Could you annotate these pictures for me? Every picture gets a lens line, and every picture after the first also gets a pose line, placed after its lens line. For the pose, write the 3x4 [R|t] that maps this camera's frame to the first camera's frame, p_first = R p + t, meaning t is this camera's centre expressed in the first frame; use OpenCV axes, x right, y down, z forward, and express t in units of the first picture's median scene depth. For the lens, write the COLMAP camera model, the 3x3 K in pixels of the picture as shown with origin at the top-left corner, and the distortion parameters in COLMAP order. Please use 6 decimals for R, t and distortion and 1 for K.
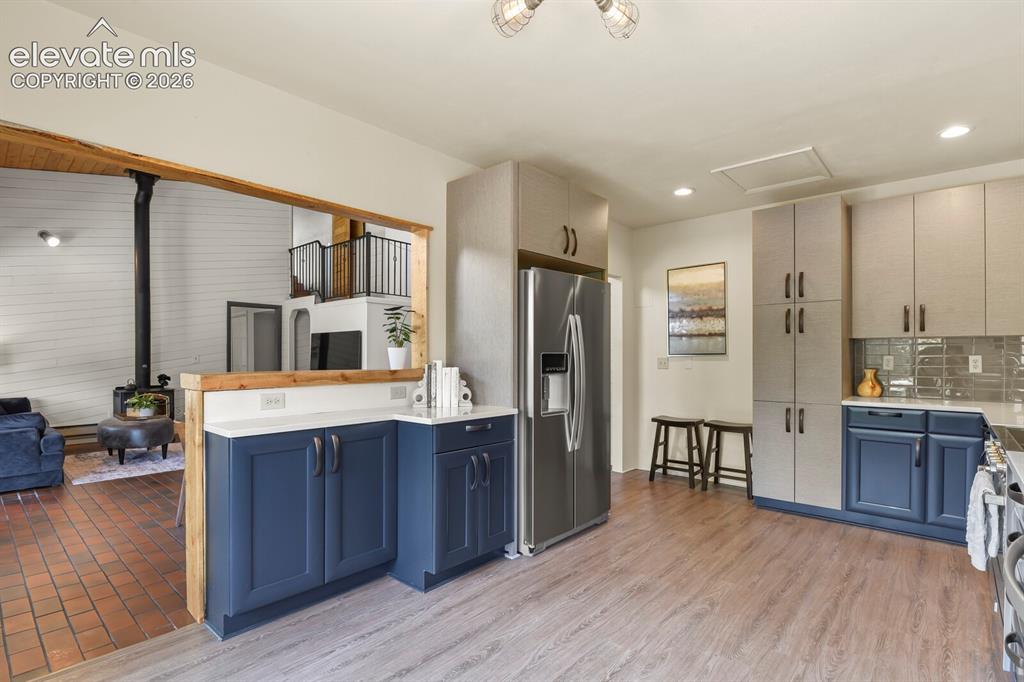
lens RADIAL K [[492.2, 0, 519.8], [0, 492.2, 351.0], [0, 0, 1]] dist [-0.020355, -0.001668]
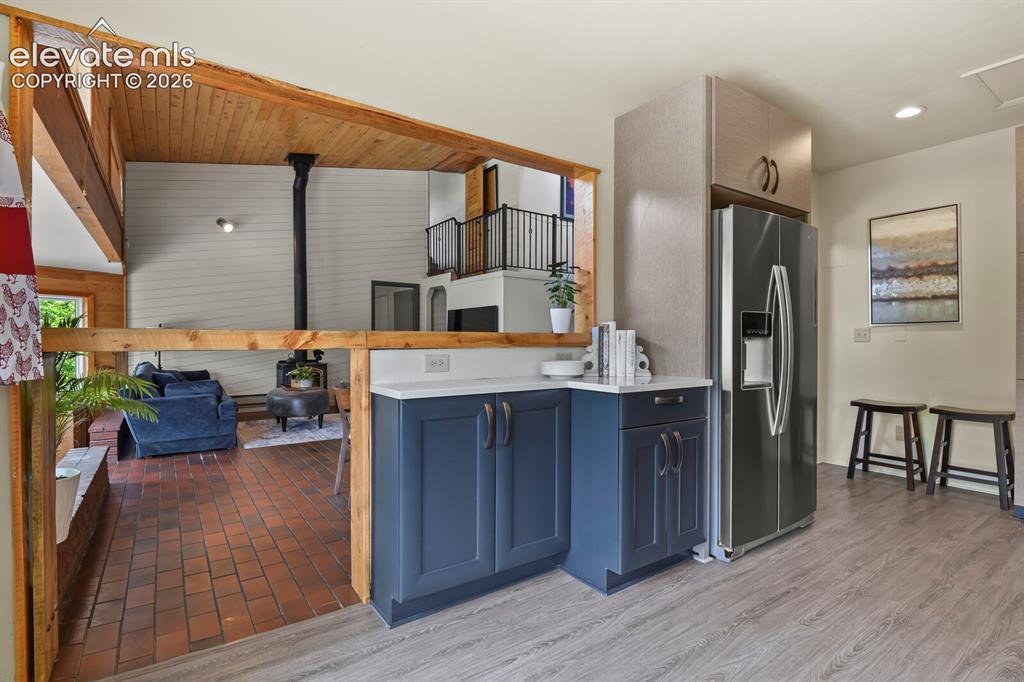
lens RADIAL K [[492.2, 0, 516.6], [0, 492.2, 339.4], [0, 0, 1]] dist [-0.020355, -0.001668]
pose [[0.971939, -0.000371, -0.235234, -0.118300], [0.001497, 0.999988, 0.004608, 0.043128], [0.235230, -0.004831, 0.971928, 0.124463]]
